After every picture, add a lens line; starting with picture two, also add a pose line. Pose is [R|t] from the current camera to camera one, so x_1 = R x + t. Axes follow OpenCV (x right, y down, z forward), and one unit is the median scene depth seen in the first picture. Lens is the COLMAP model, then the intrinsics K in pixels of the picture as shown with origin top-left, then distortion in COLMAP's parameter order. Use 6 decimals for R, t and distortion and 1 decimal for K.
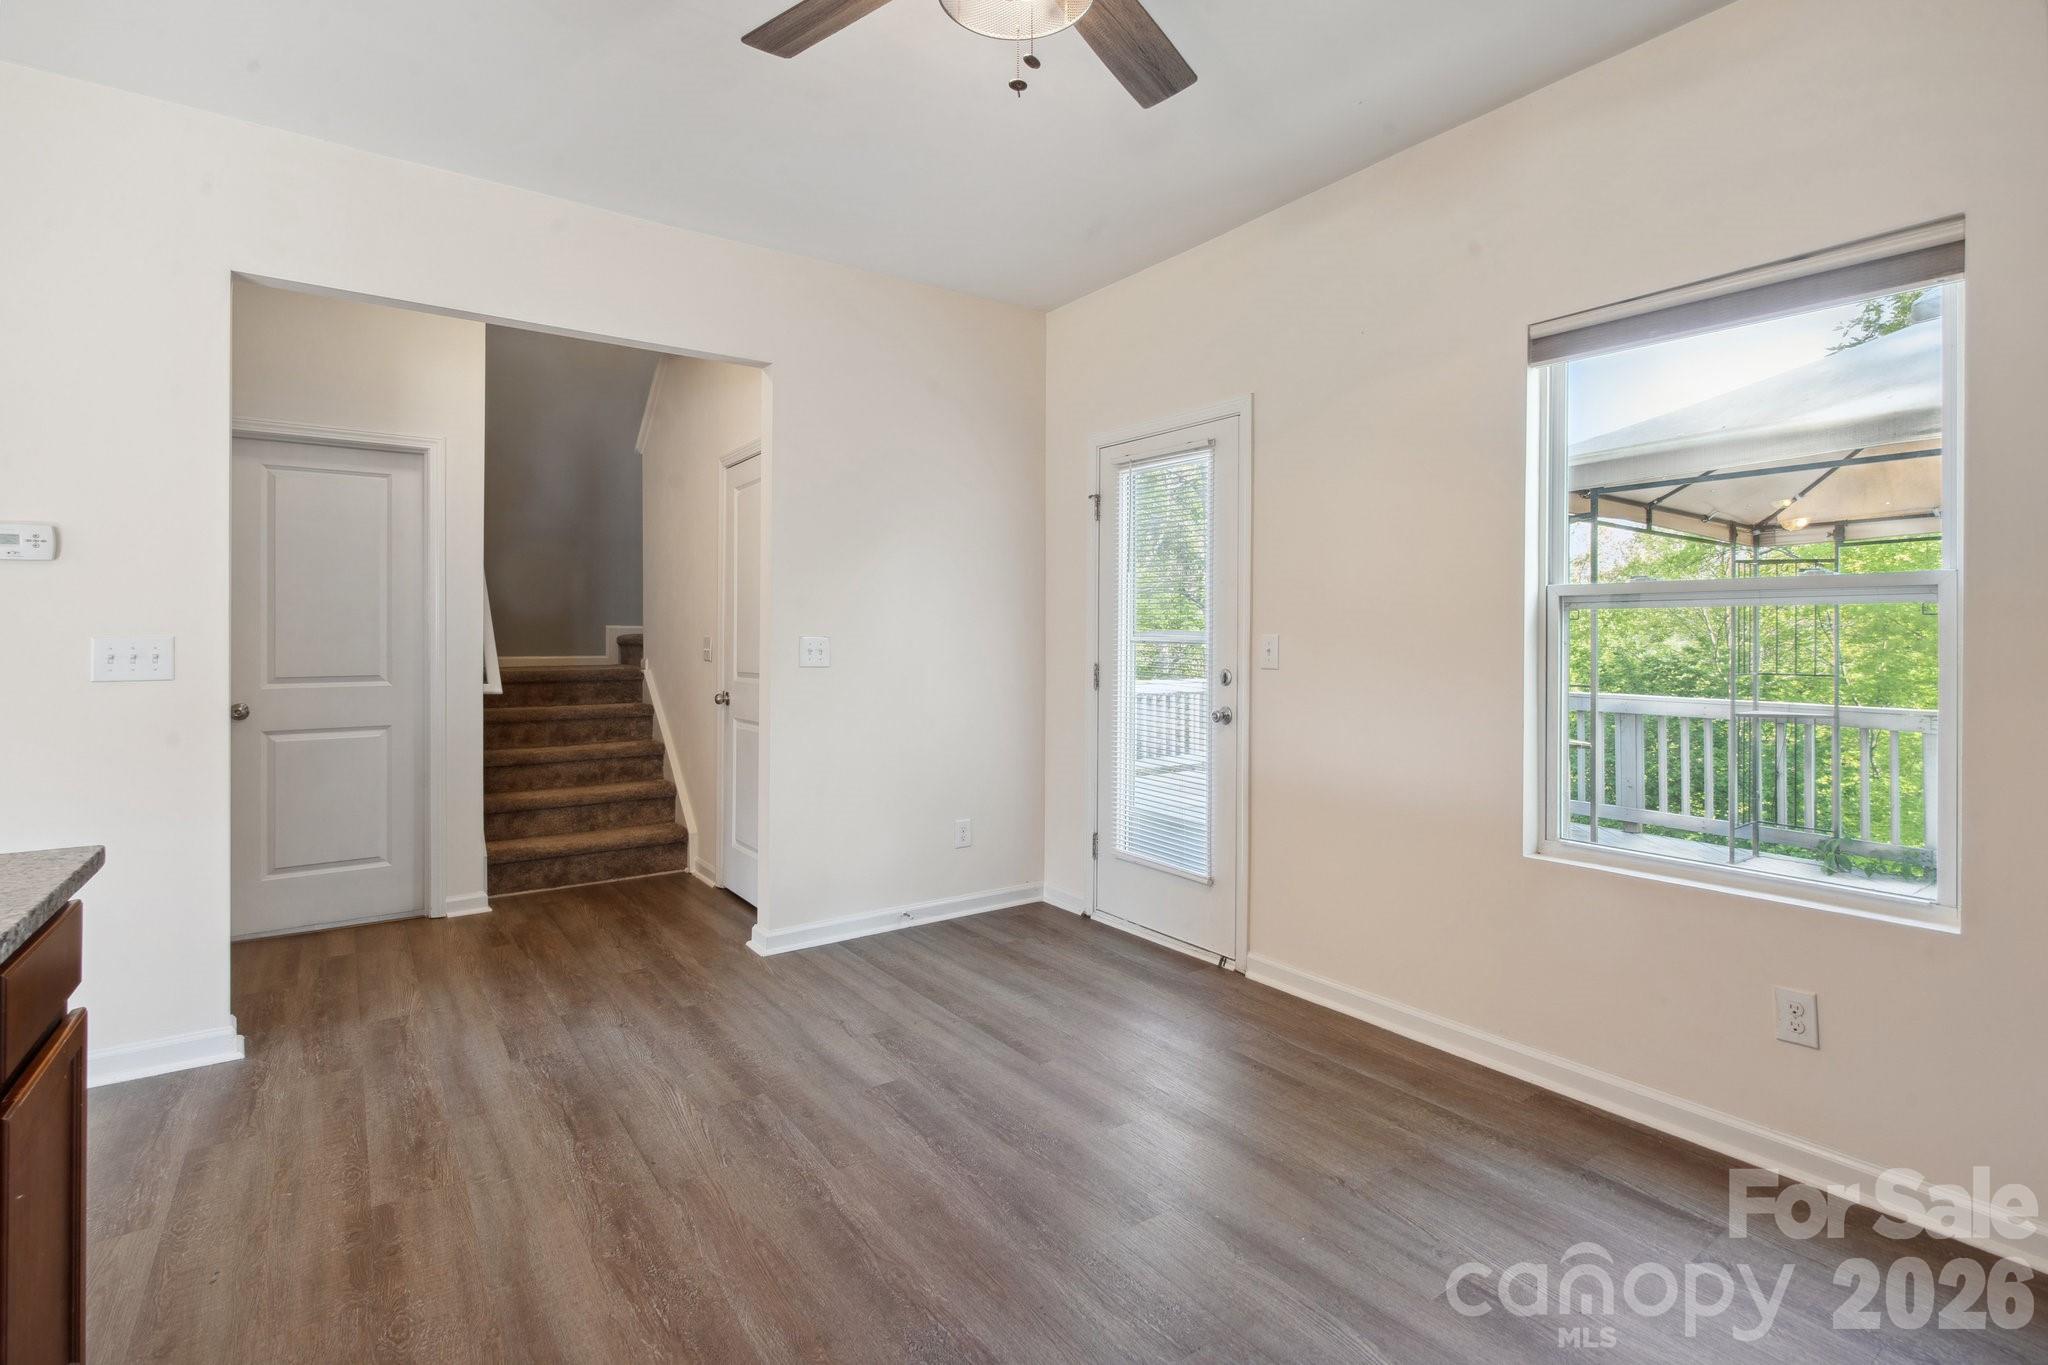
lens RADIAL K [[954.7, 0, 1026.6], [0, 954.7, 640.6], [0, 0, 1]] dist [0.000421, 0.000813]
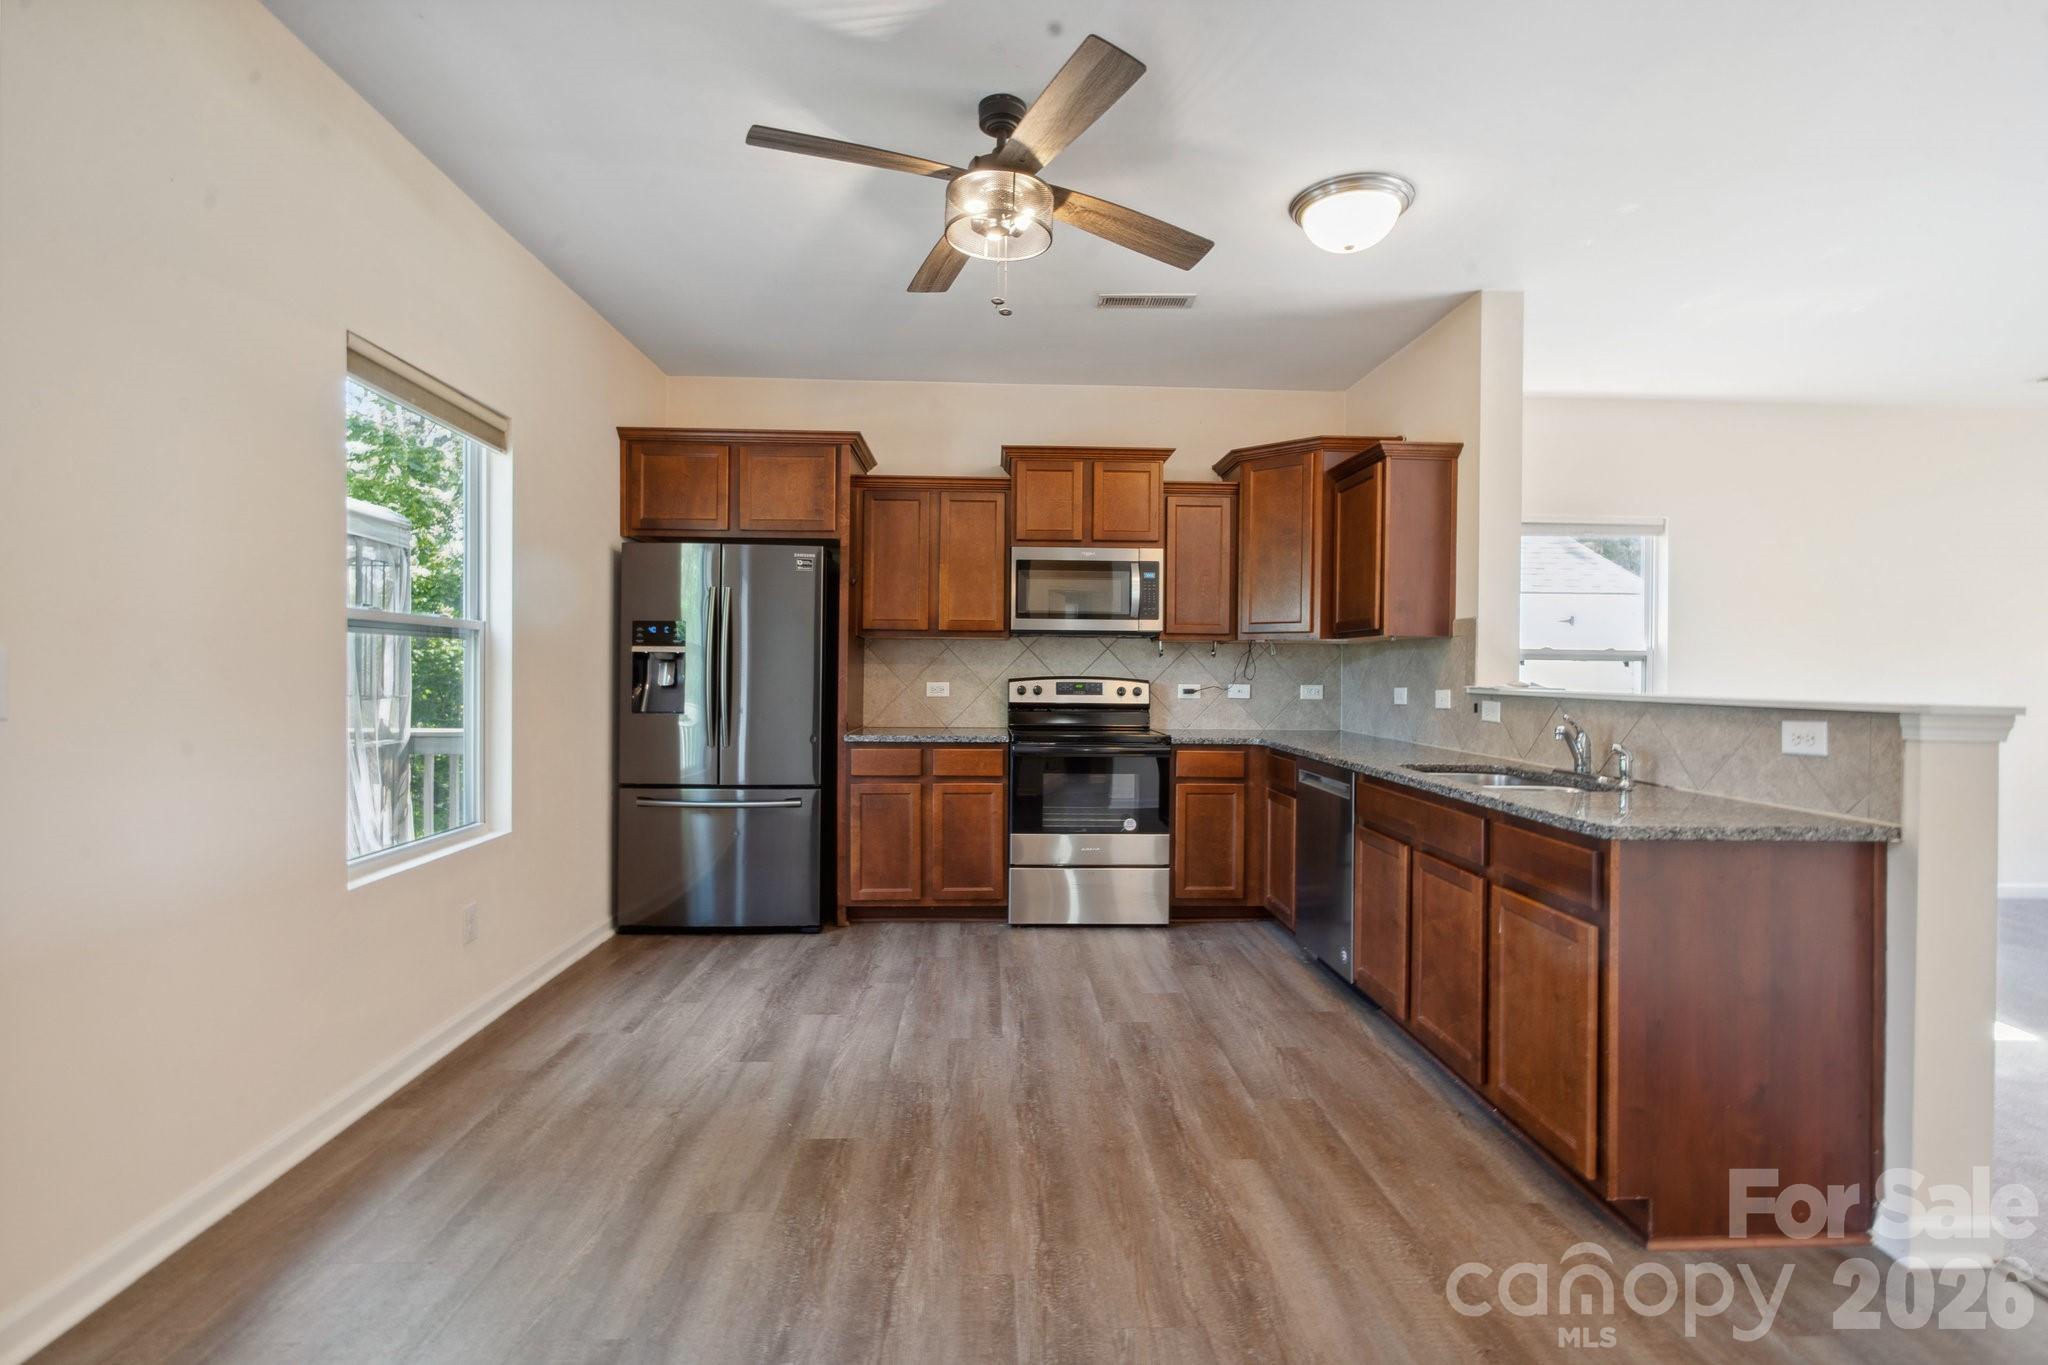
lens RADIAL K [[938.9, 0, 1026.2], [0, 938.9, 667.6], [0, 0, 1]] dist [-0.002594, 0.000094]
pose [[-0.834867, -0.007266, 0.550404, -0.724362], [-0.008924, 0.999960, -0.000335, -0.000467], [-0.550379, -0.005192, -0.834899, 1.835124]]
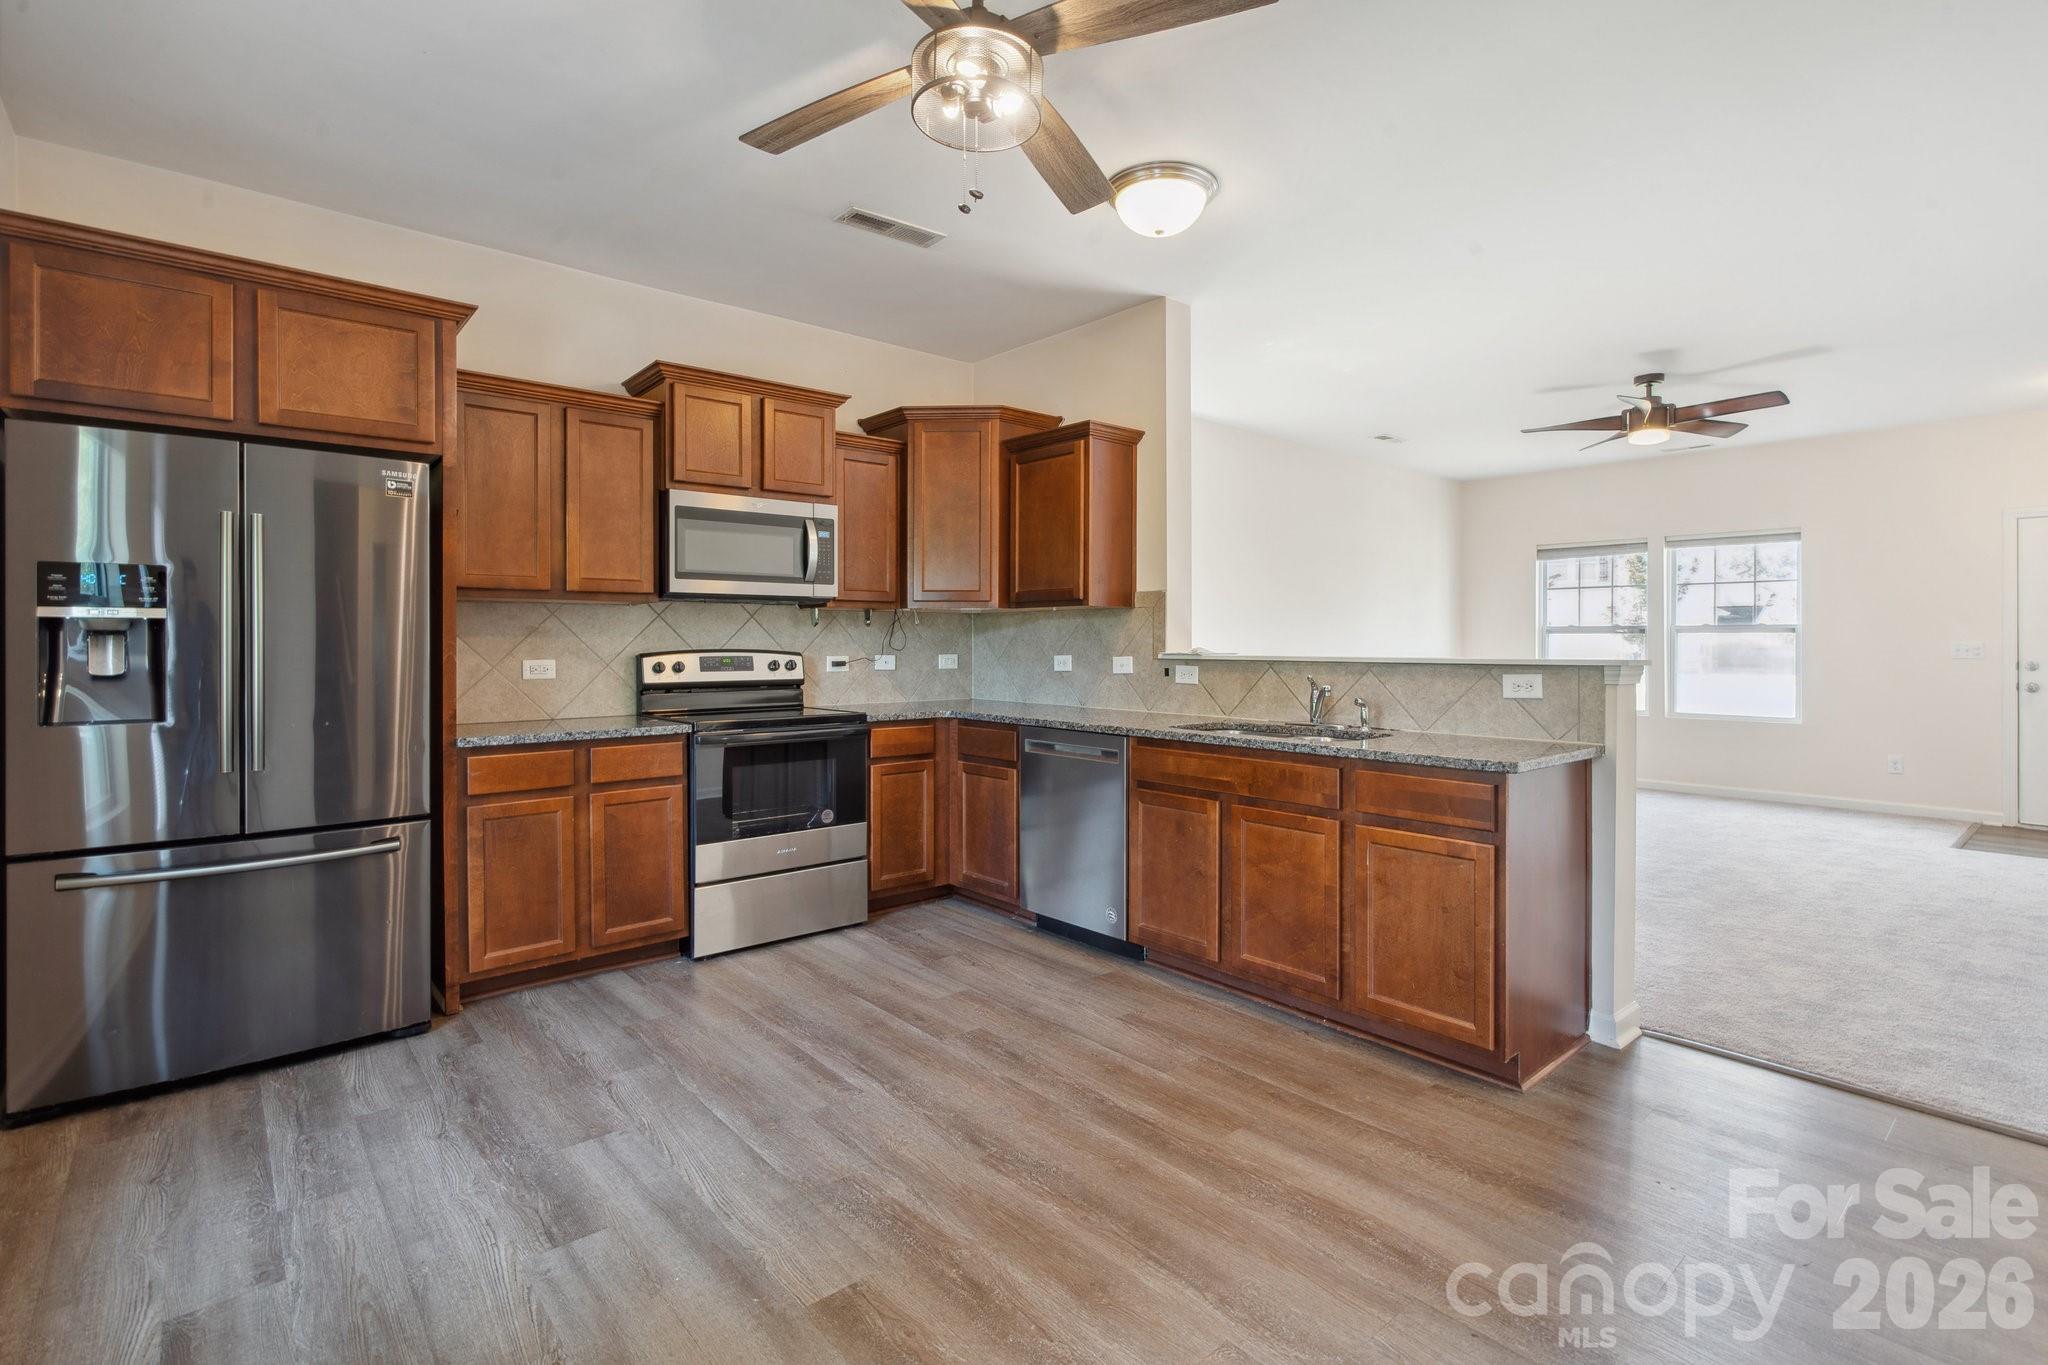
lens RADIAL K [[954.7, 0, 1026.6], [0, 954.7, 640.6], [0, 0, 1]] dist [0.000421, 0.000813]
pose [[-0.996306, -0.000147, -0.085871, 0.026924], [-0.000216, 1.000000, 0.000794, -0.000075], [0.085871, 0.000809, -0.996306, 1.862542]]
